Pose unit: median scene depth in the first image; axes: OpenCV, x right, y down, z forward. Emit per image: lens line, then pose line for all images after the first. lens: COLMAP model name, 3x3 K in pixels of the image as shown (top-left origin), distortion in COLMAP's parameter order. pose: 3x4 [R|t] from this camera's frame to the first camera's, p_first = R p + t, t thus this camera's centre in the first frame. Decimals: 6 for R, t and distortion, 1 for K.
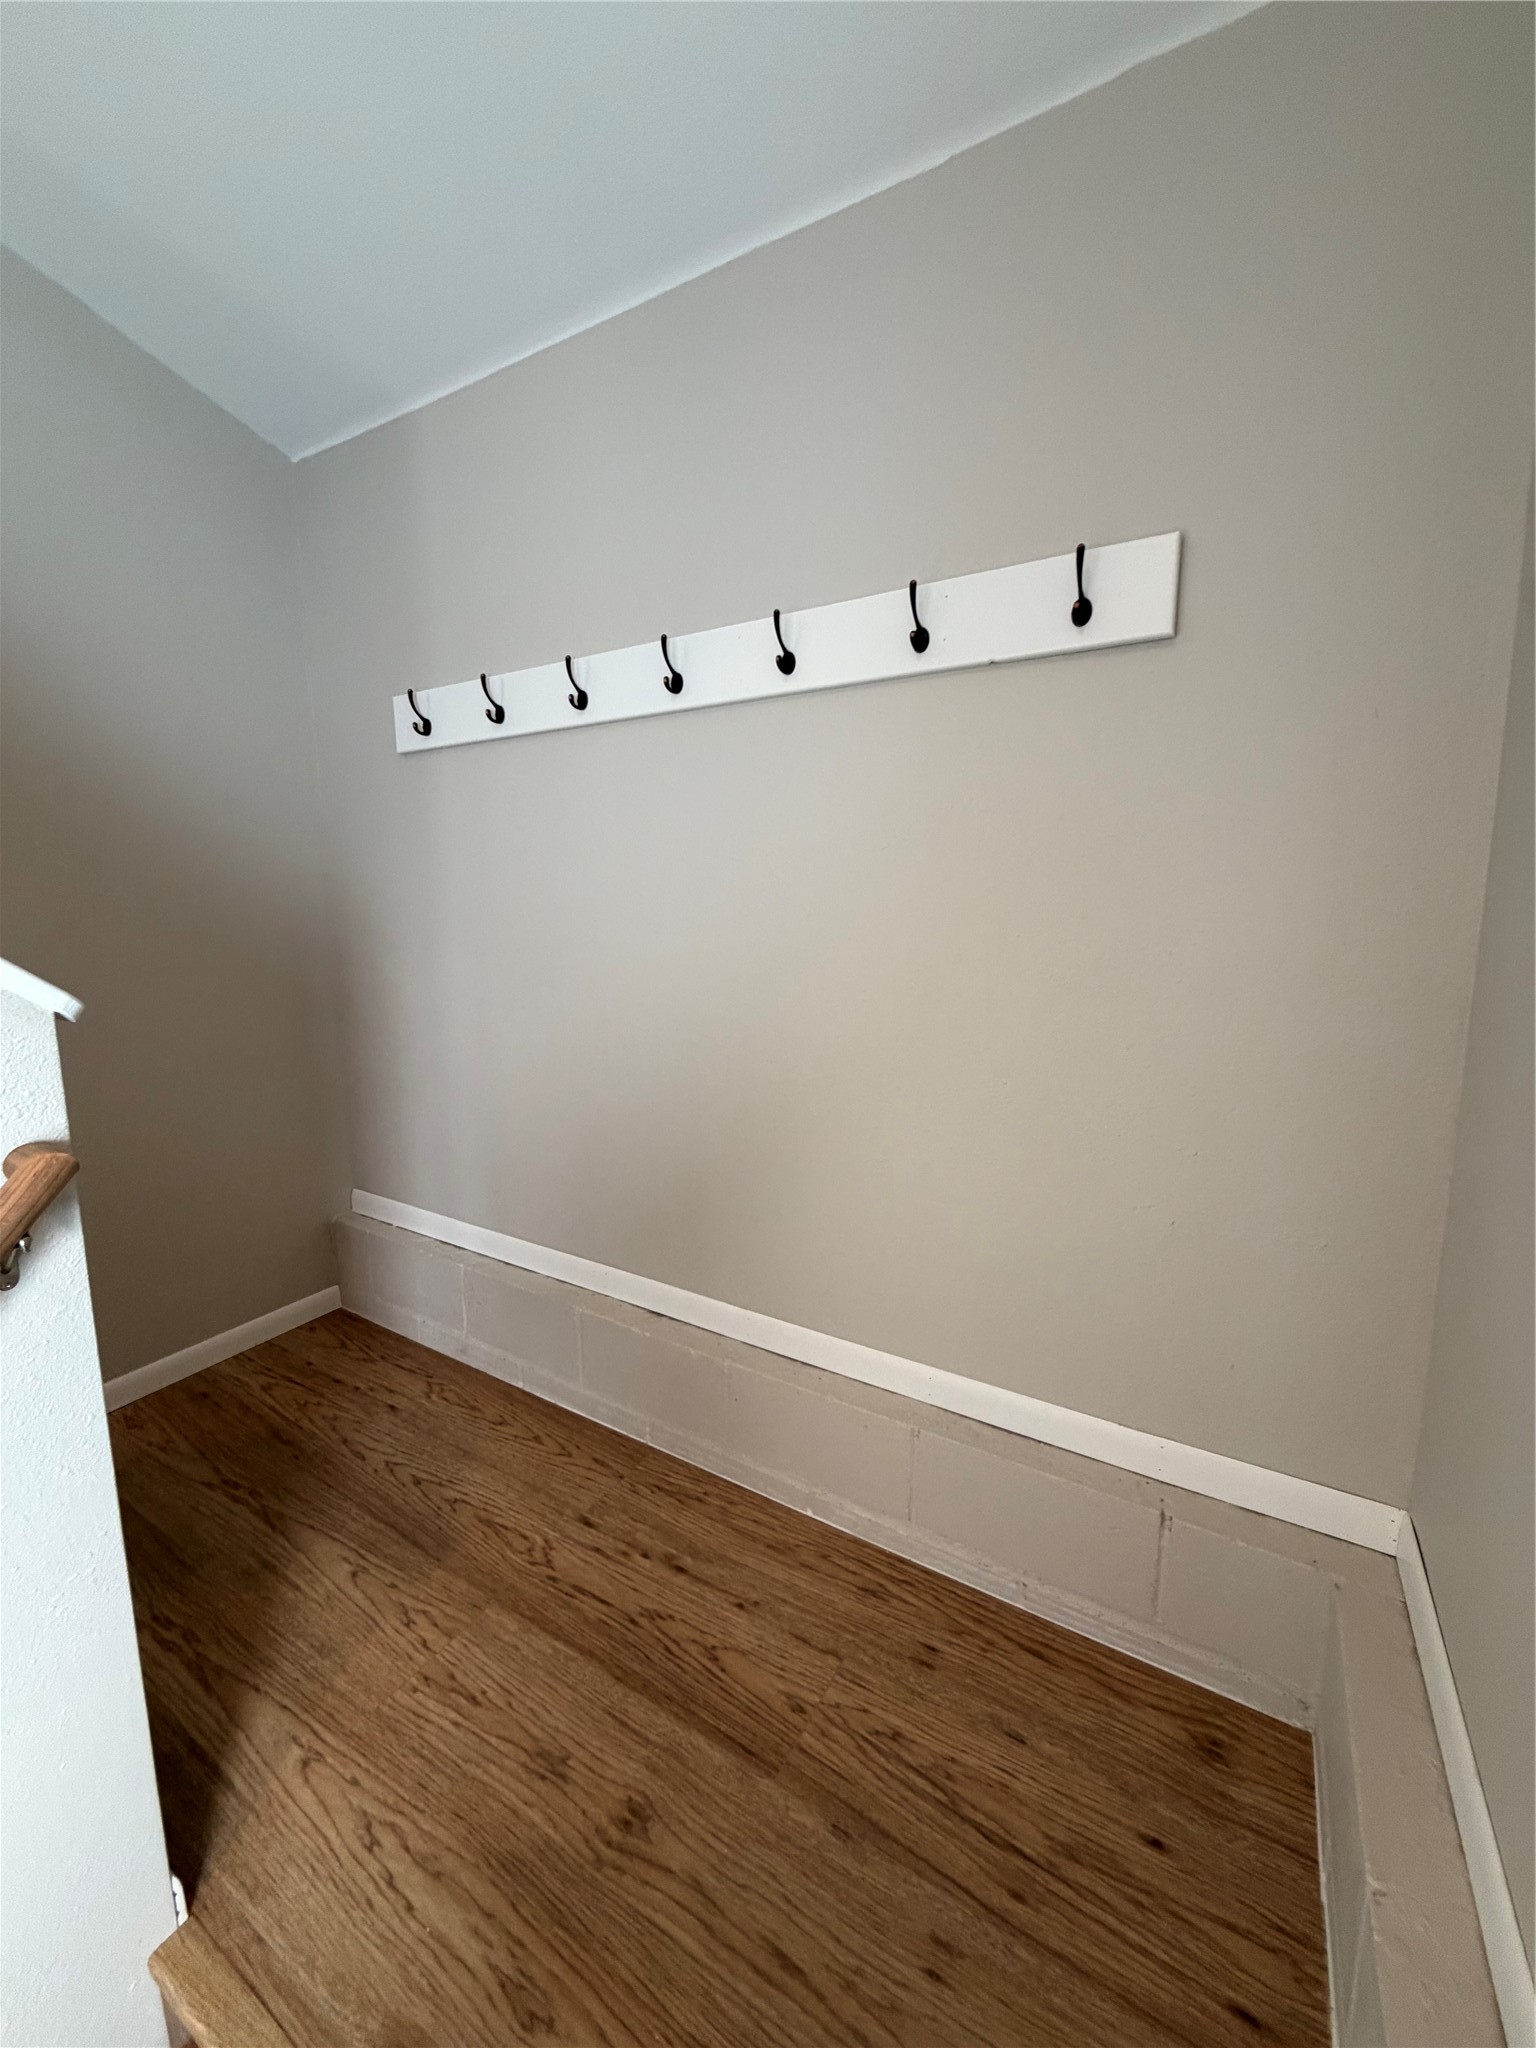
lens RADIAL K [[817.5, 0, 762.8], [0, 817.5, 1024.2], [0, 0, 1]] dist [0.002427, -0.000362]
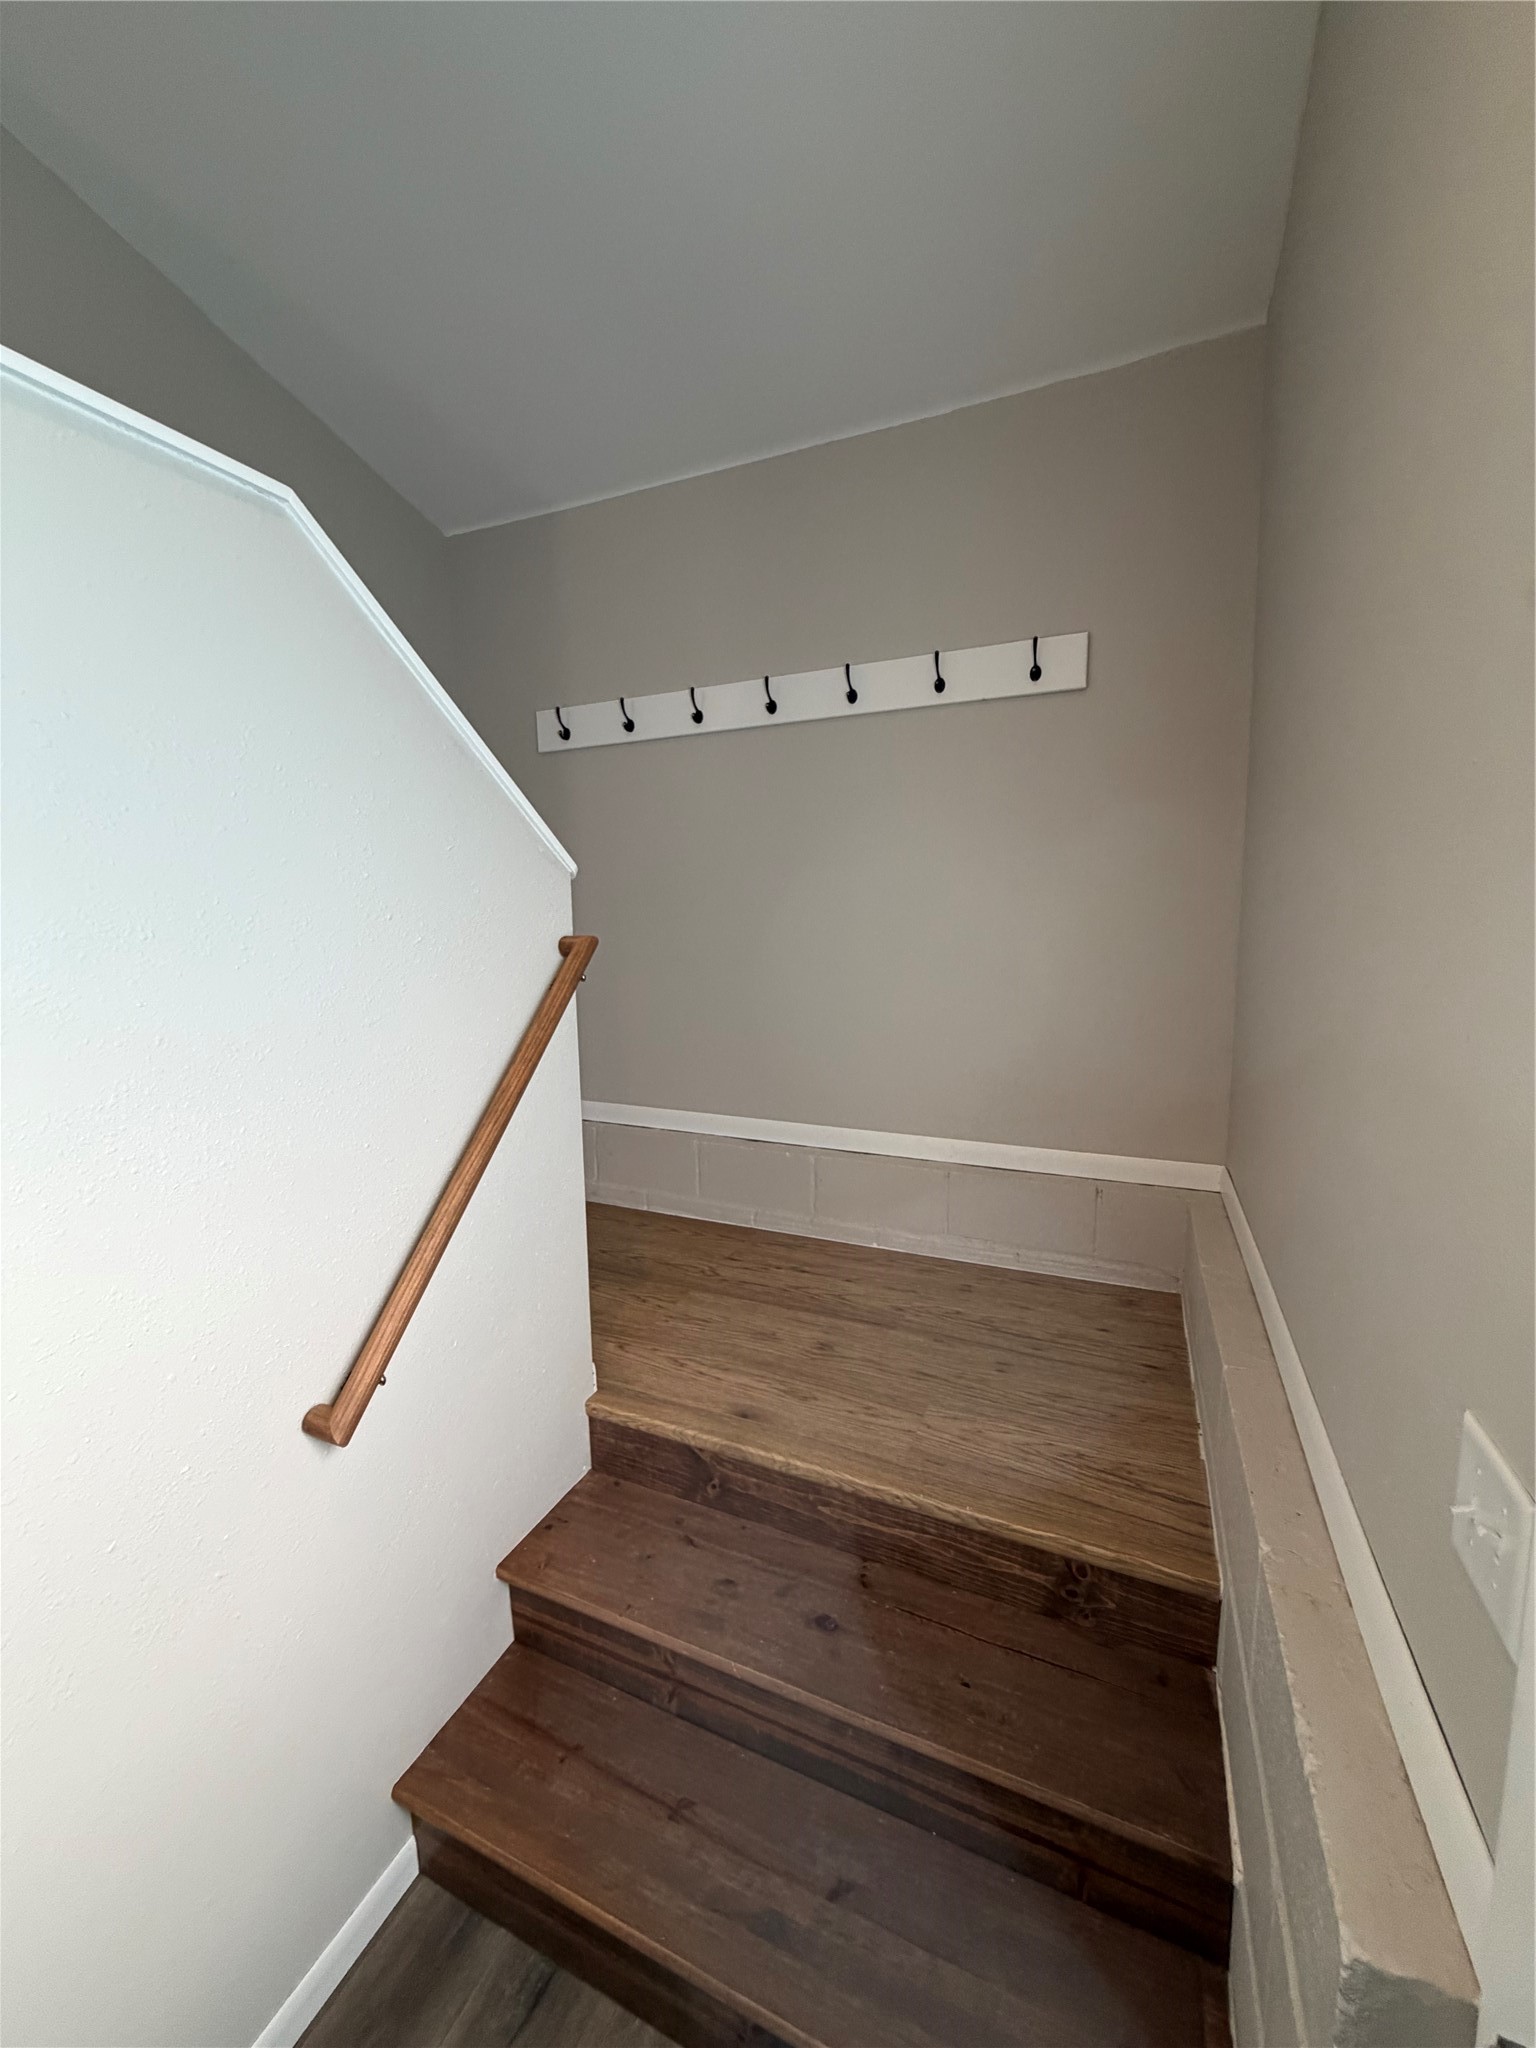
lens RADIAL K [[817.5, 0, 763.0], [0, 817.5, 1021.4], [0, 0, 1]] dist [0.002427, -0.000362]
pose [[0.992774, -0.028265, 0.116622, -0.397106], [0.030323, 0.999414, -0.015908, 0.242712], [-0.116104, 0.019329, 0.993049, -0.631090]]
